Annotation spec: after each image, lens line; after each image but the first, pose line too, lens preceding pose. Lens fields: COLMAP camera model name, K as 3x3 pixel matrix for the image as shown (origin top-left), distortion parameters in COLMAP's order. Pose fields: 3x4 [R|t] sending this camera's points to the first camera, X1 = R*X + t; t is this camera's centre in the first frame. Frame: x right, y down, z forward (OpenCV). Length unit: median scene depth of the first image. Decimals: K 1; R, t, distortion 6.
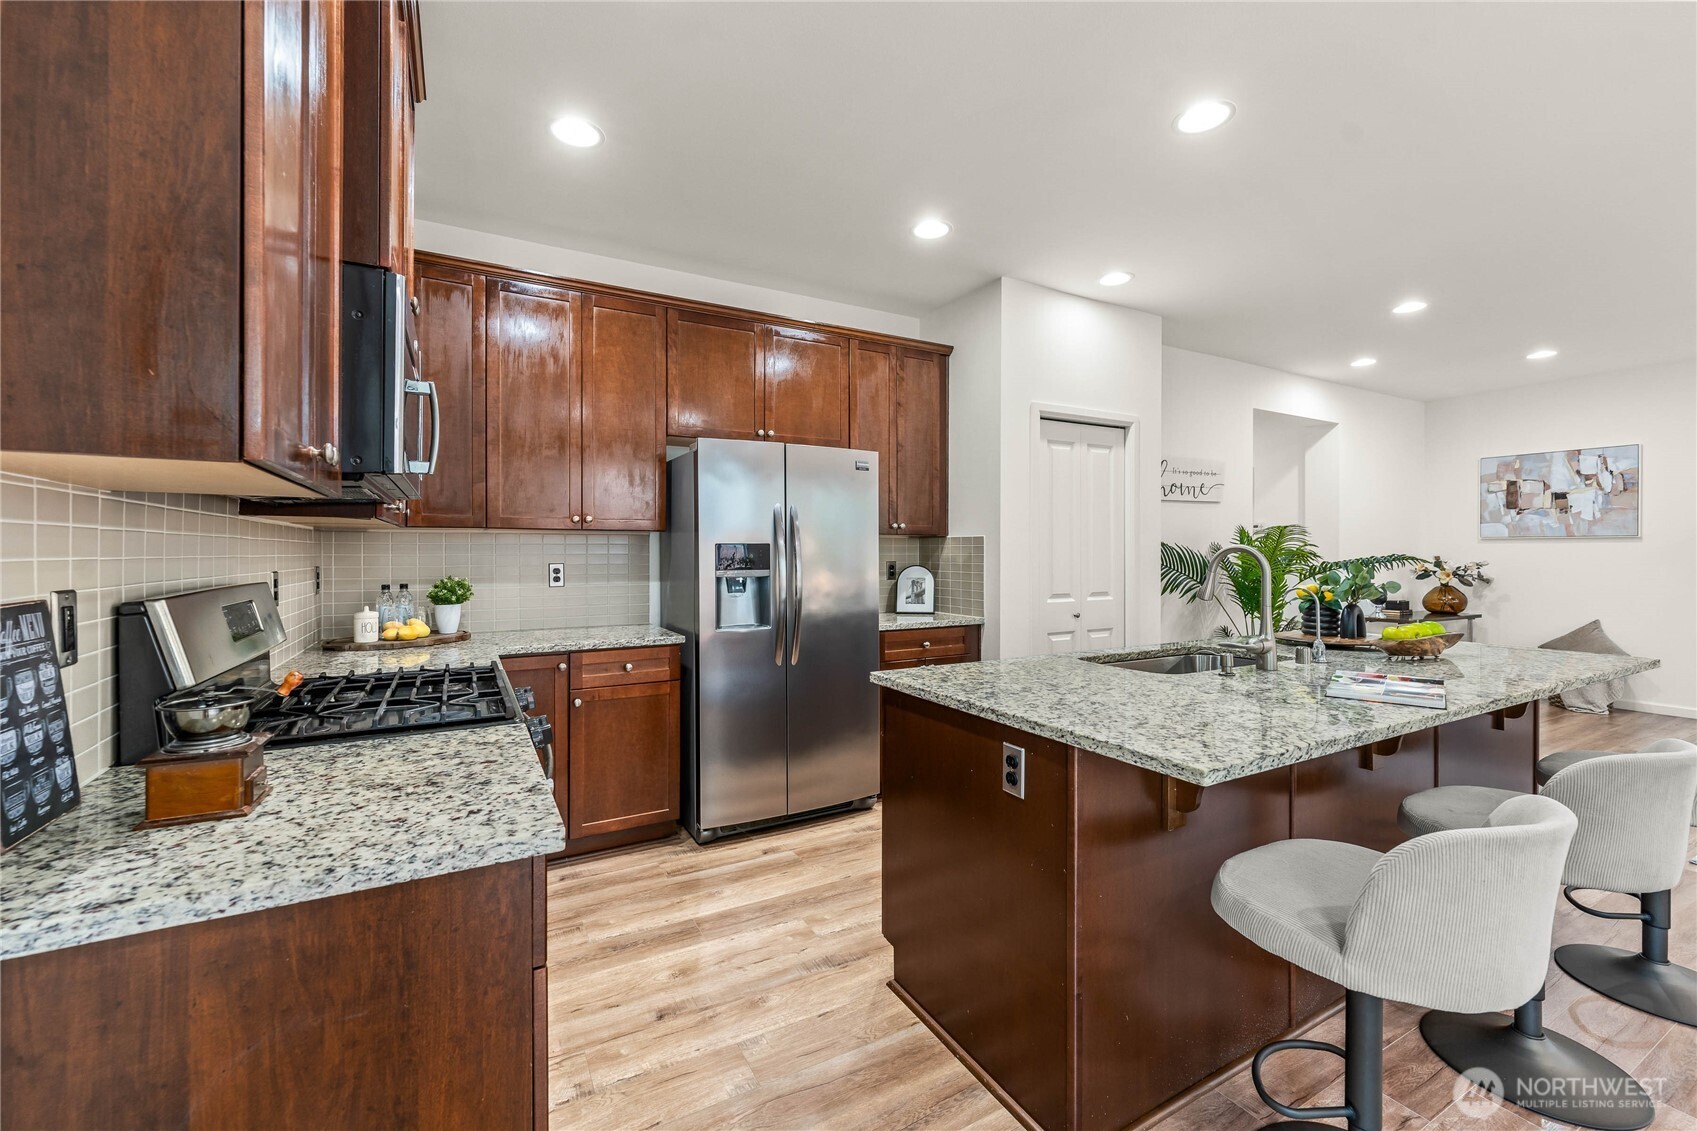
lens RADIAL K [[697.7, 0, 844.2], [0, 697.7, 549.2], [0, 0, 1]] dist [-0.001549, -0.000657]
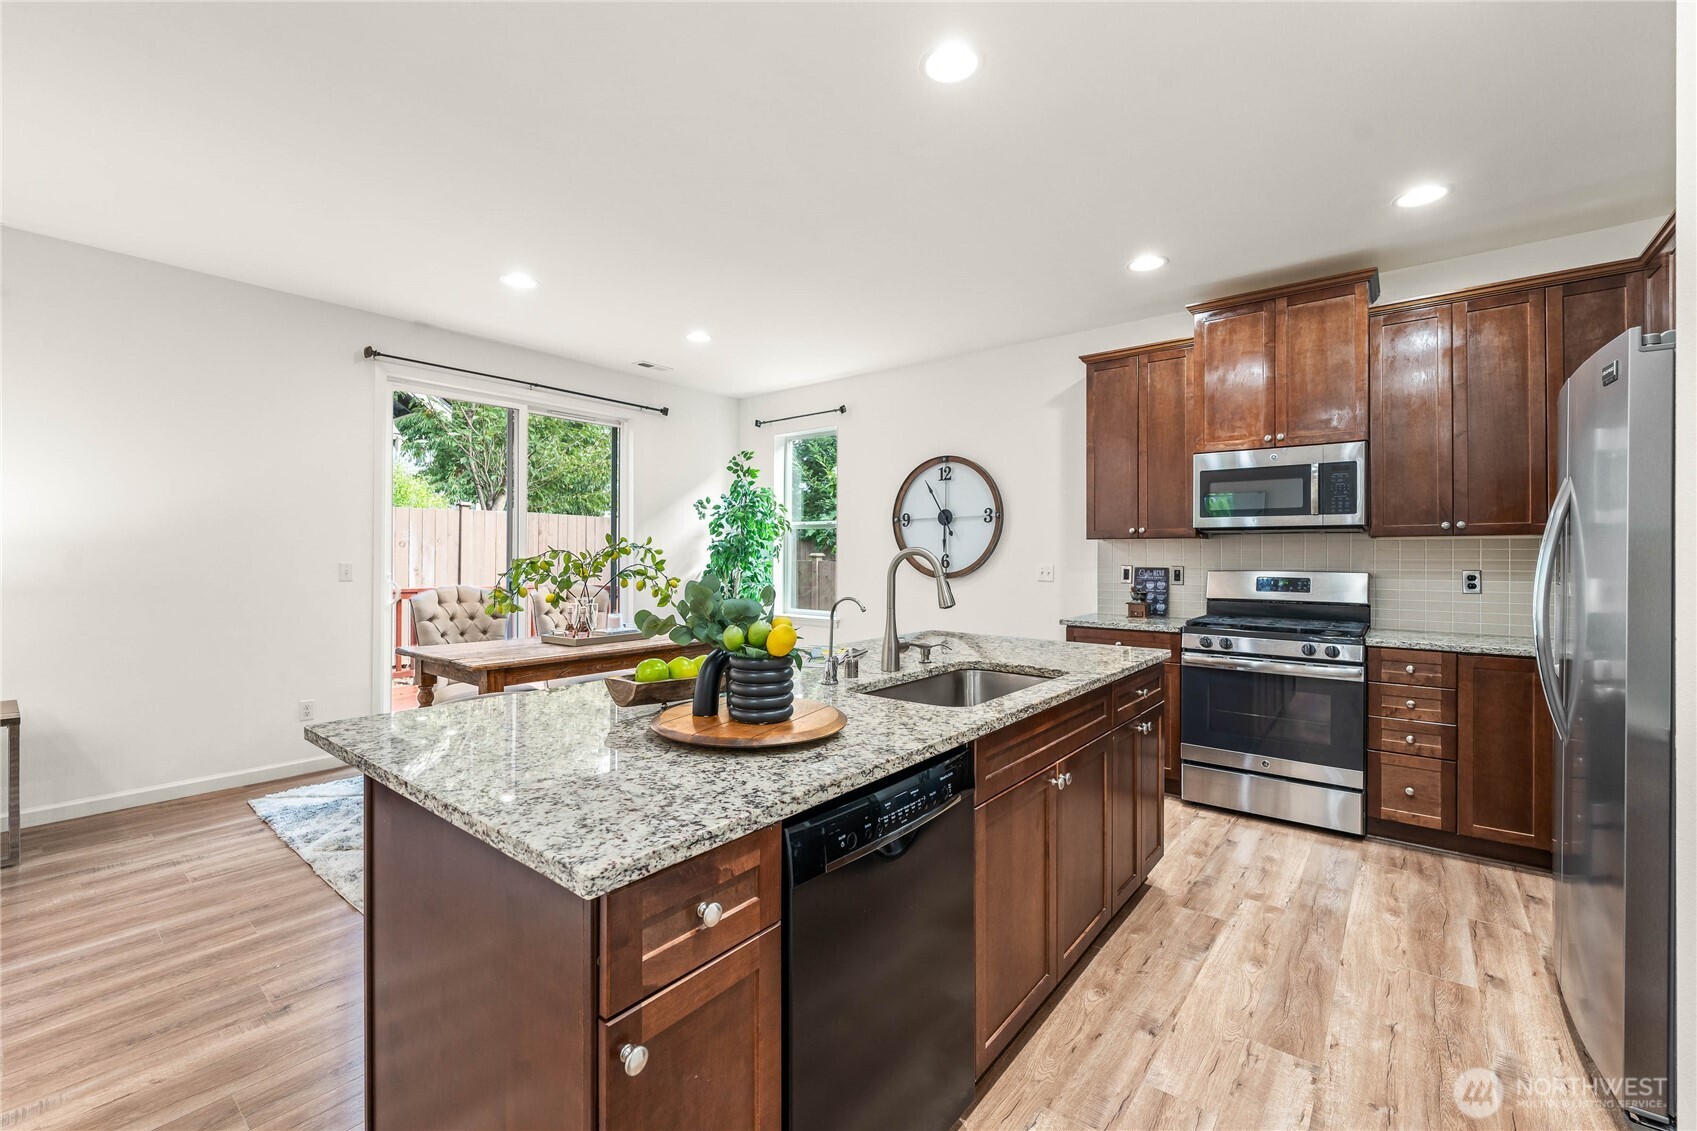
lens RADIAL K [[708.4, 0, 851.1], [0, 708.4, 559.6], [0, 0, 1]] dist [-0.002204, 0.000047]
pose [[-0.923942, 0.001429, -0.382529, 0.772979], [0.004675, 0.999961, -0.007557, 0.005997], [0.382503, -0.008771, -0.923913, 1.416270]]
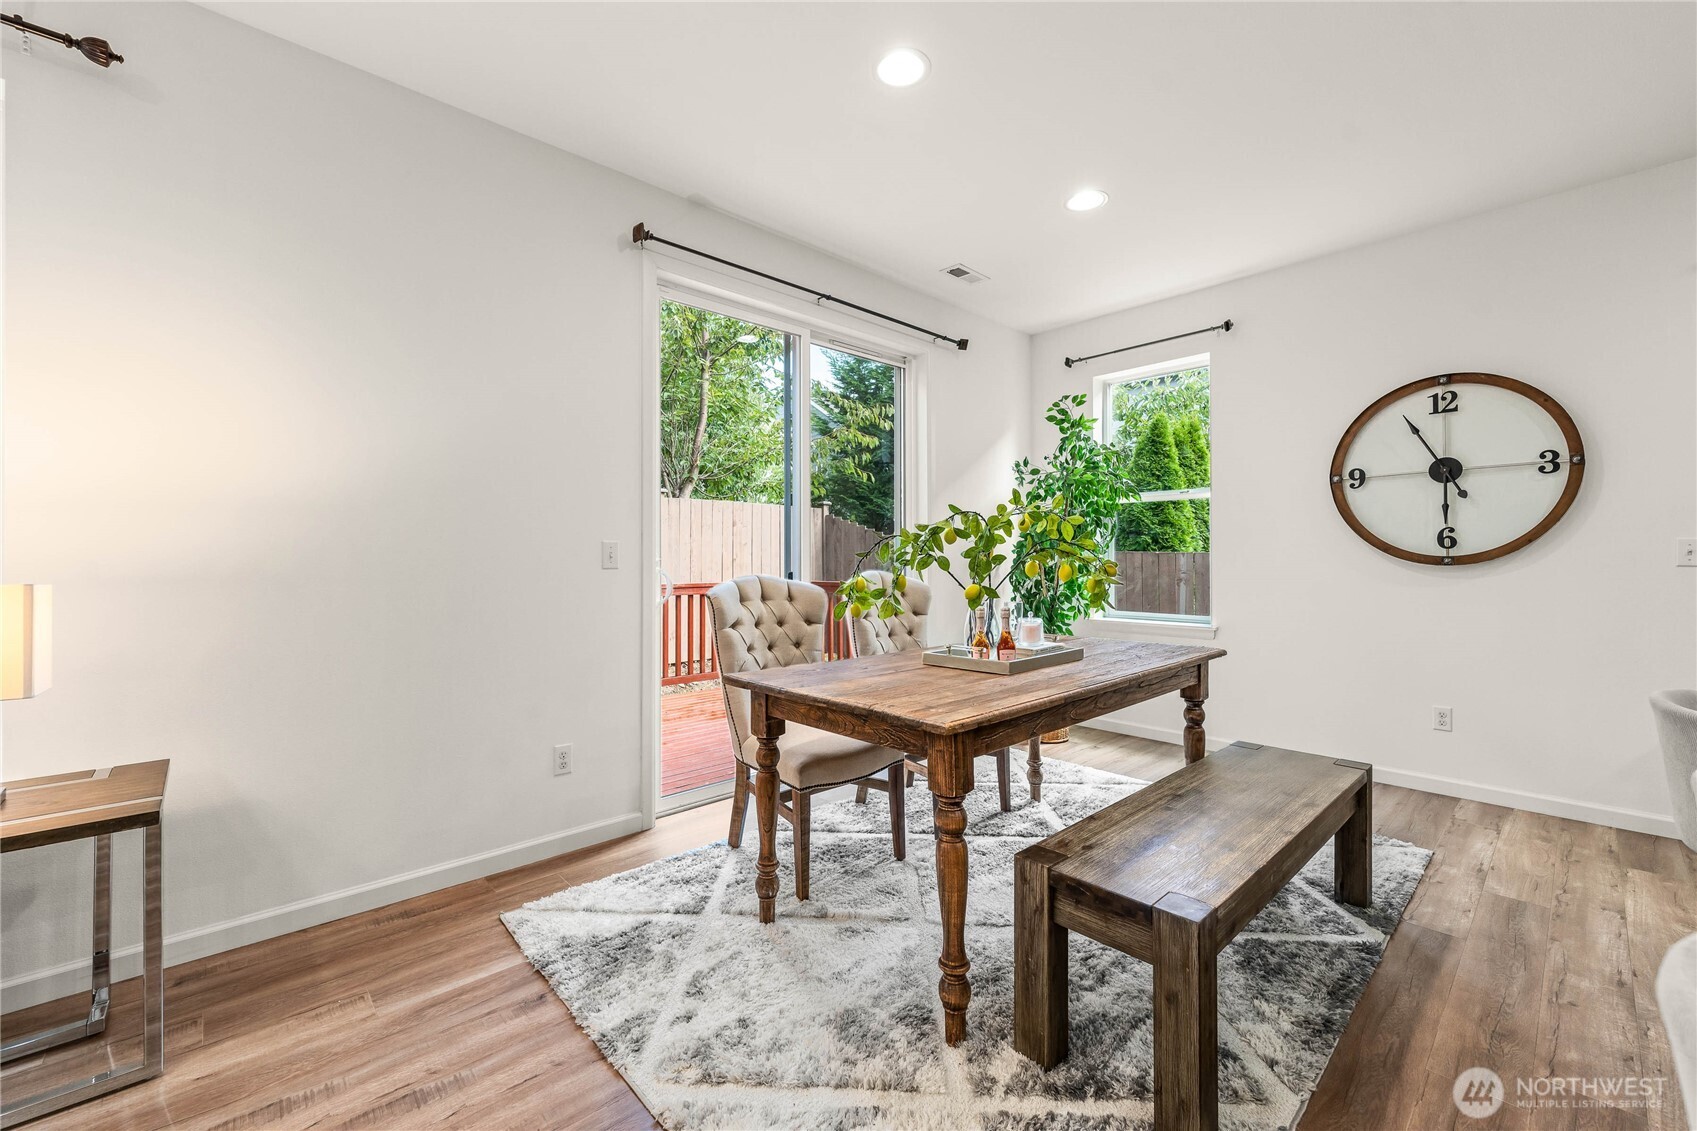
lens RADIAL K [[690.6, 0, 843.3], [0, 690.6, 558.4], [0, 0, 1]] dist [0.000558, -0.000185]
pose [[-0.969876, 0.005625, -0.243532, 1.076912], [0.009828, 0.999823, -0.016045, 0.037262], [0.243399, -0.017955, -0.969760, 0.734383]]
